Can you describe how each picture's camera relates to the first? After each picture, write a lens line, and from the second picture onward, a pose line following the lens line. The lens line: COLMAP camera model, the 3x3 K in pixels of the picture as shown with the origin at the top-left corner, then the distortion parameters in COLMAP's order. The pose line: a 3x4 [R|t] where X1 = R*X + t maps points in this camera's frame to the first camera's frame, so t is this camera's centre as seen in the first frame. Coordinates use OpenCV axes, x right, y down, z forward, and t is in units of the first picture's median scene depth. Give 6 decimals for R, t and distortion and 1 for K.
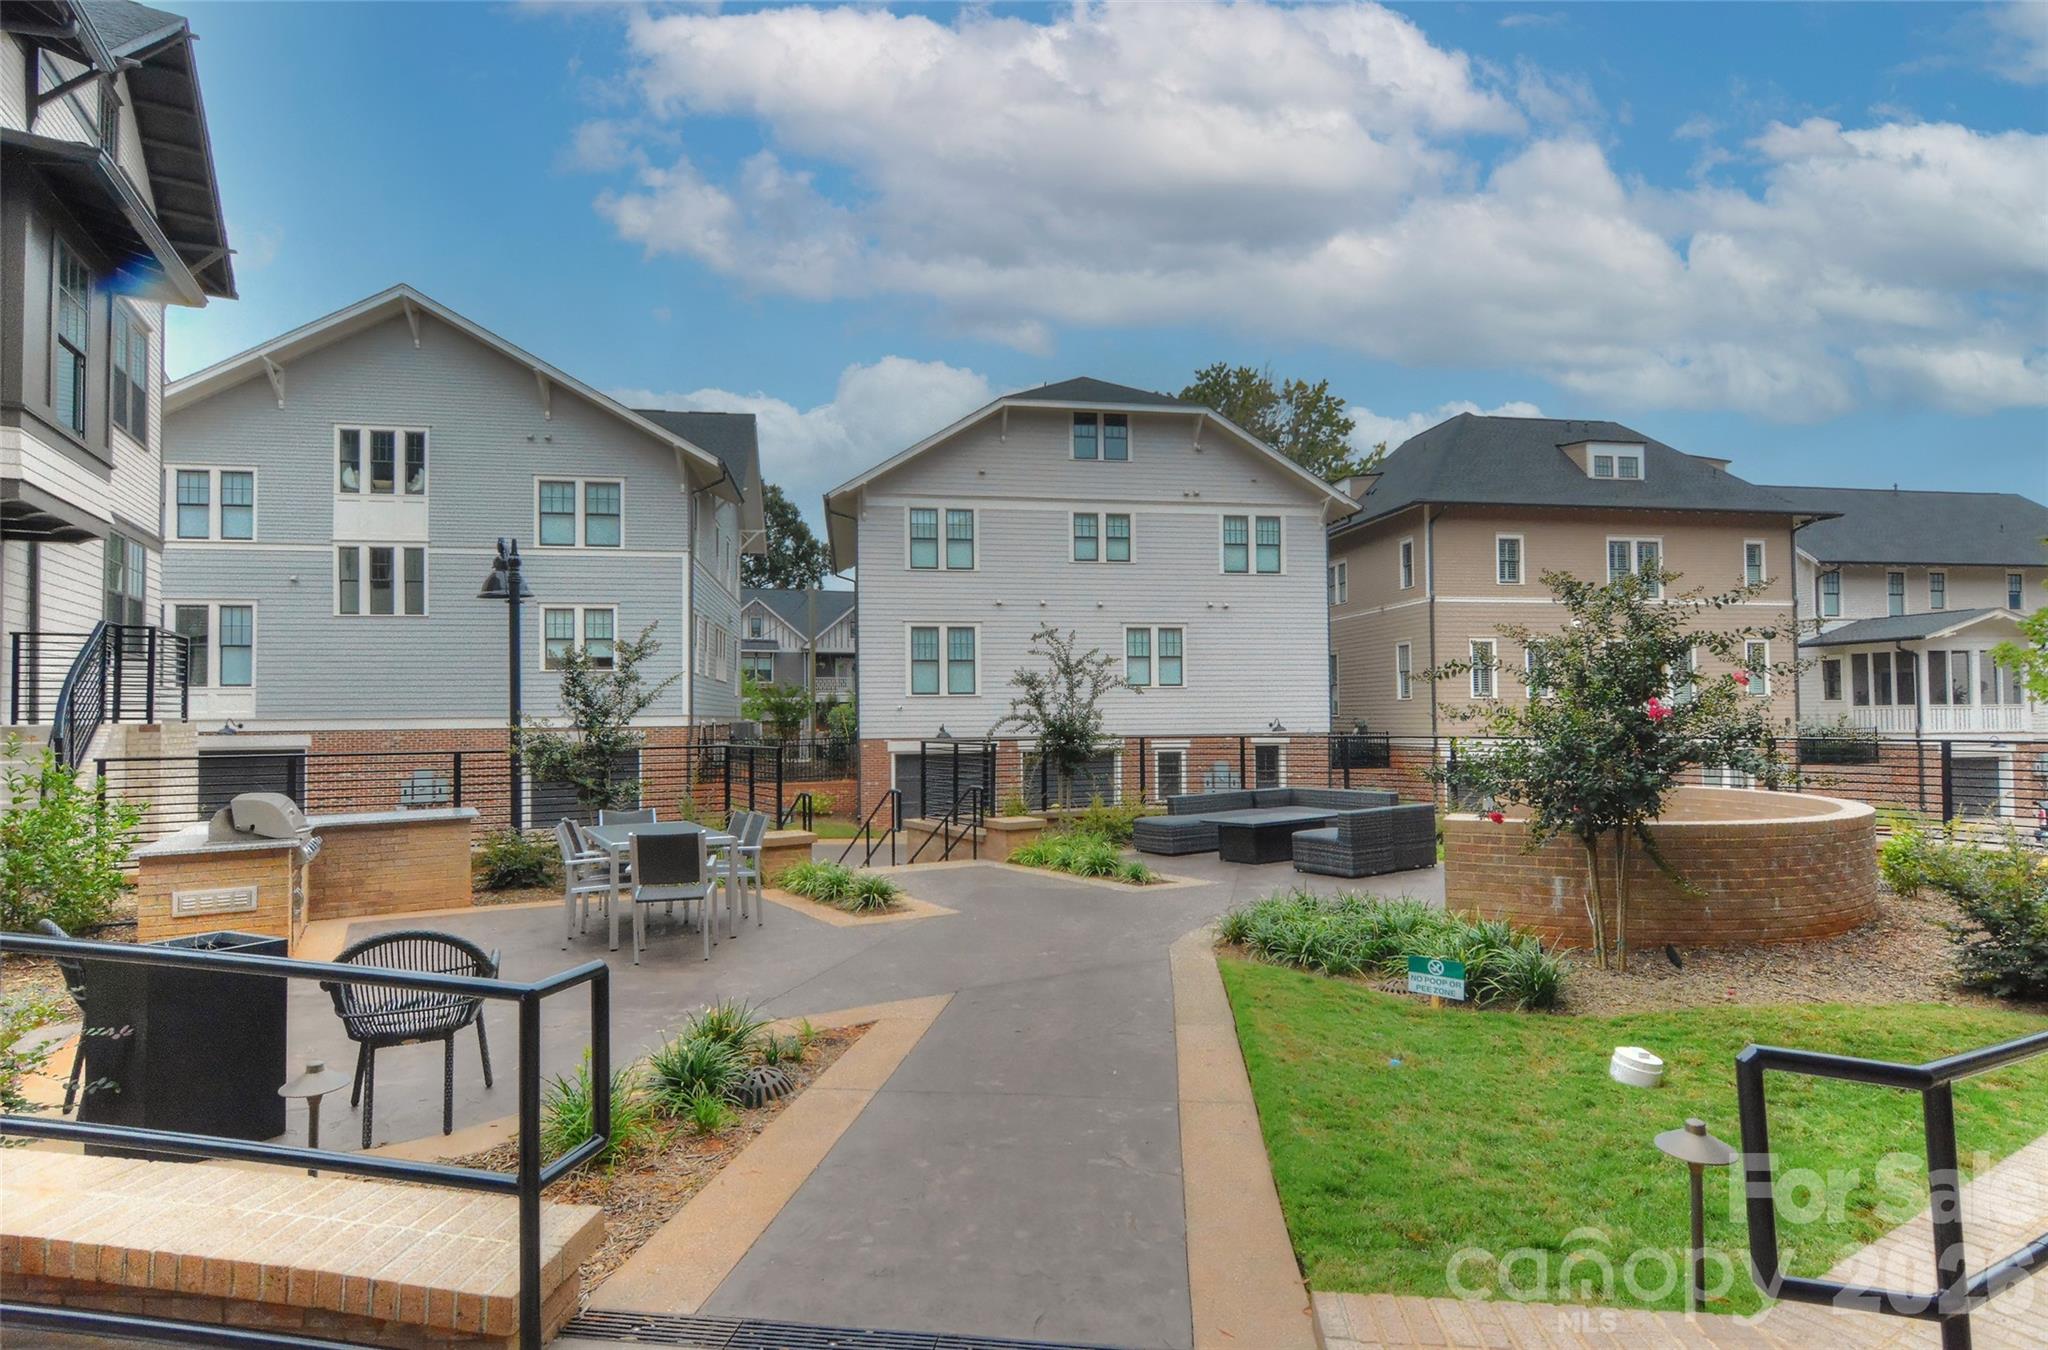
lens RADIAL K [[985.7, 0, 1018.4], [0, 985.7, 684.5], [0, 0, 1]] dist [-0.002307, 0.000233]
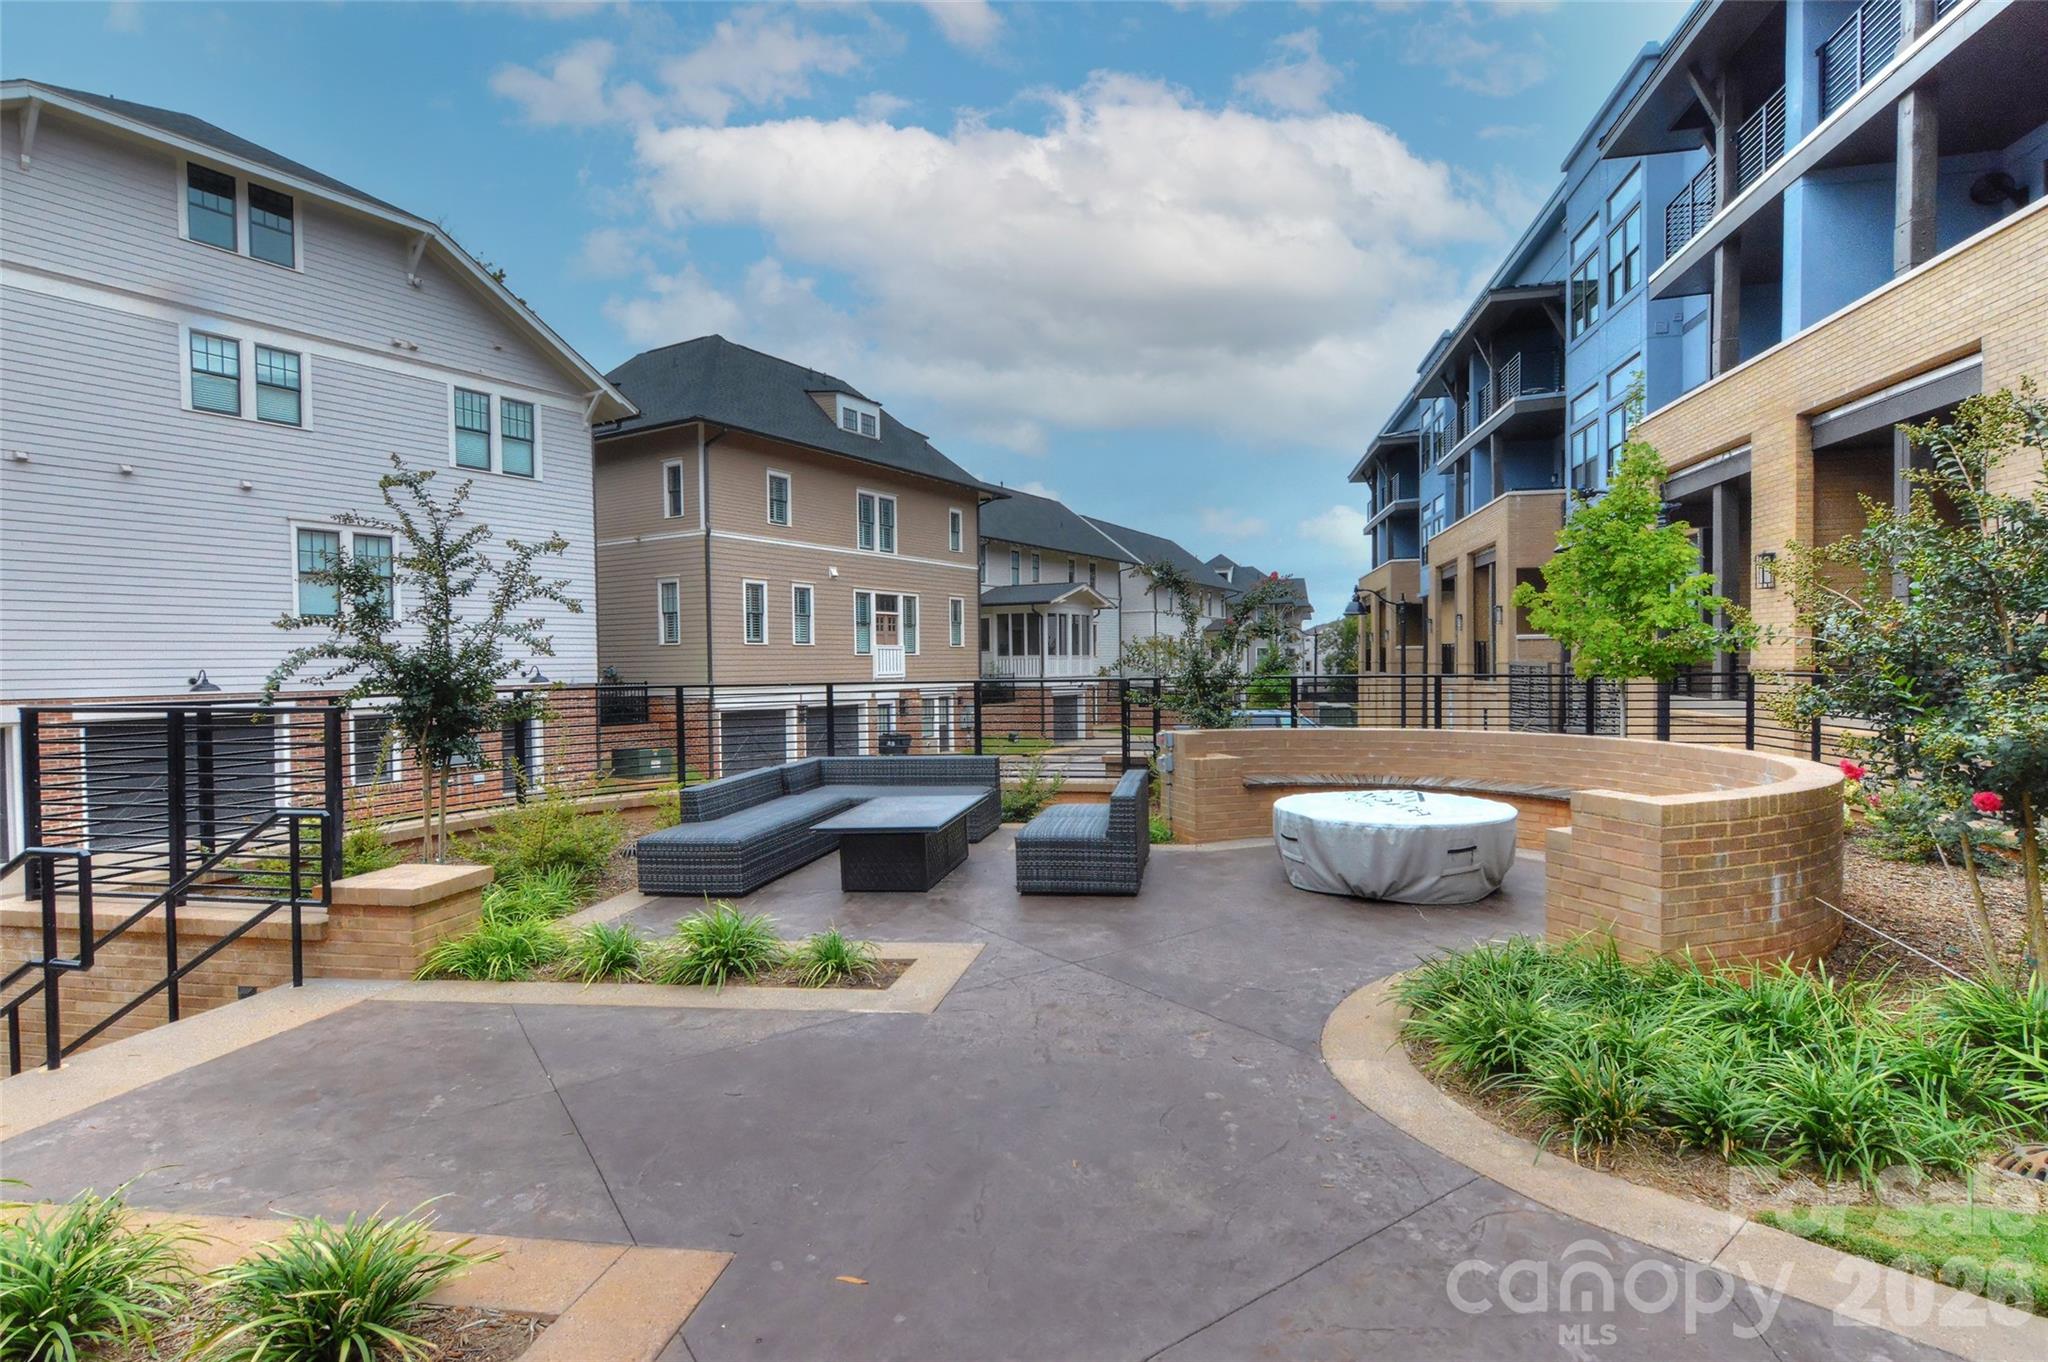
lens RADIAL K [[985.7, 0, 1031.2], [0, 985.7, 681.9], [0, 0, 1]] dist [-0.002307, 0.000233]
pose [[0.659818, -0.012544, 0.751320, -0.057620], [-0.022085, 0.999105, 0.036077, 0.010079], [-0.751101, -0.040397, 0.658951, 0.187811]]
